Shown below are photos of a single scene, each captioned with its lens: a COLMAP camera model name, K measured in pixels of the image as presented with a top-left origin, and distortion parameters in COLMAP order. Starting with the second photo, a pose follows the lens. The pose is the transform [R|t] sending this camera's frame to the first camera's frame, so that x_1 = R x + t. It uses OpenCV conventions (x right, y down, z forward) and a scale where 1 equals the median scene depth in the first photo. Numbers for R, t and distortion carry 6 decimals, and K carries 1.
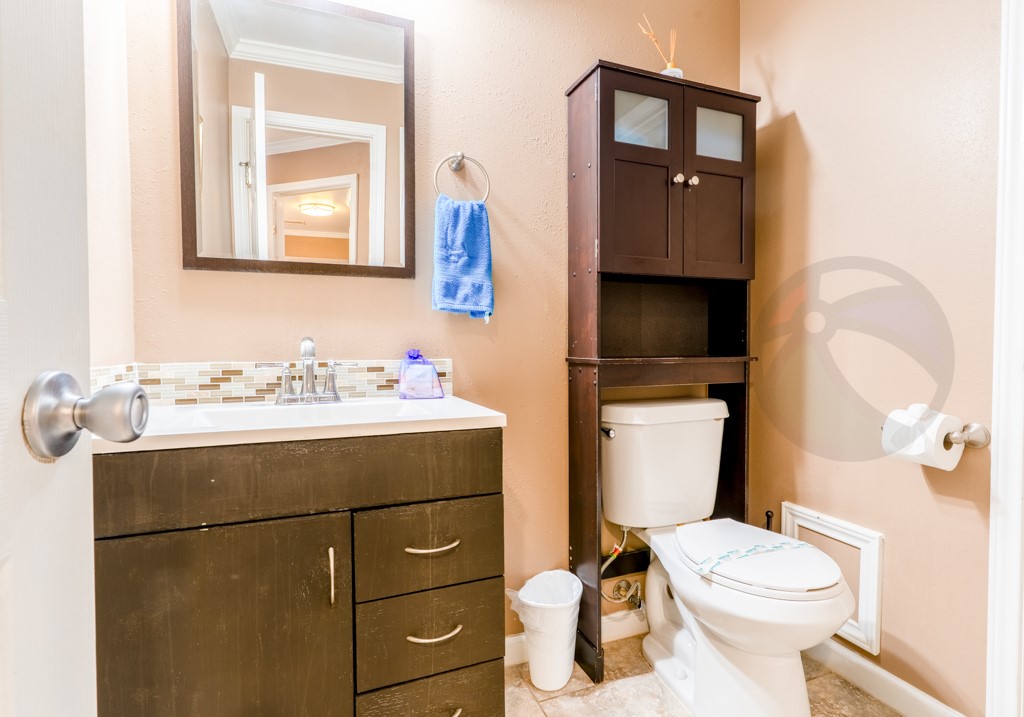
lens RADIAL K [[523.5, 0, 518.9], [0, 523.5, 357.8], [0, 0, 1]] dist [-0.000464, 0.000043]
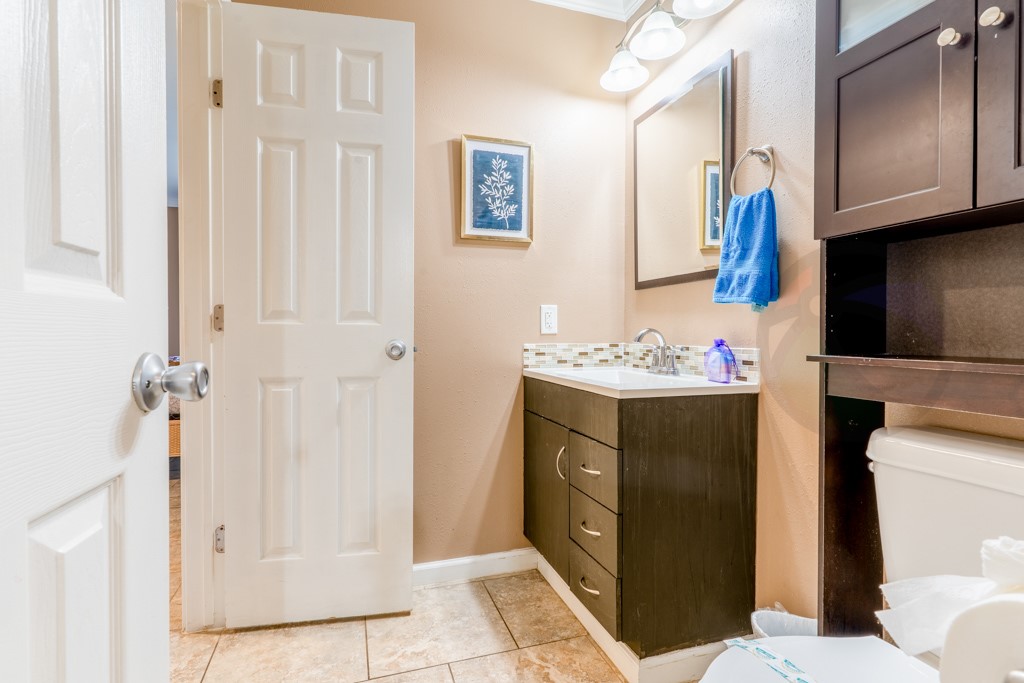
lens RADIAL K [[491.4, 0, 513.4], [0, 491.4, 340.0], [0, 0, 1]] dist [-0.002273, 0.000244]
pose [[-0.062491, 0.017621, -0.997890, 0.916051], [-0.029363, 0.999379, 0.019486, -0.020776], [0.997614, 0.030519, -0.061934, 0.624214]]
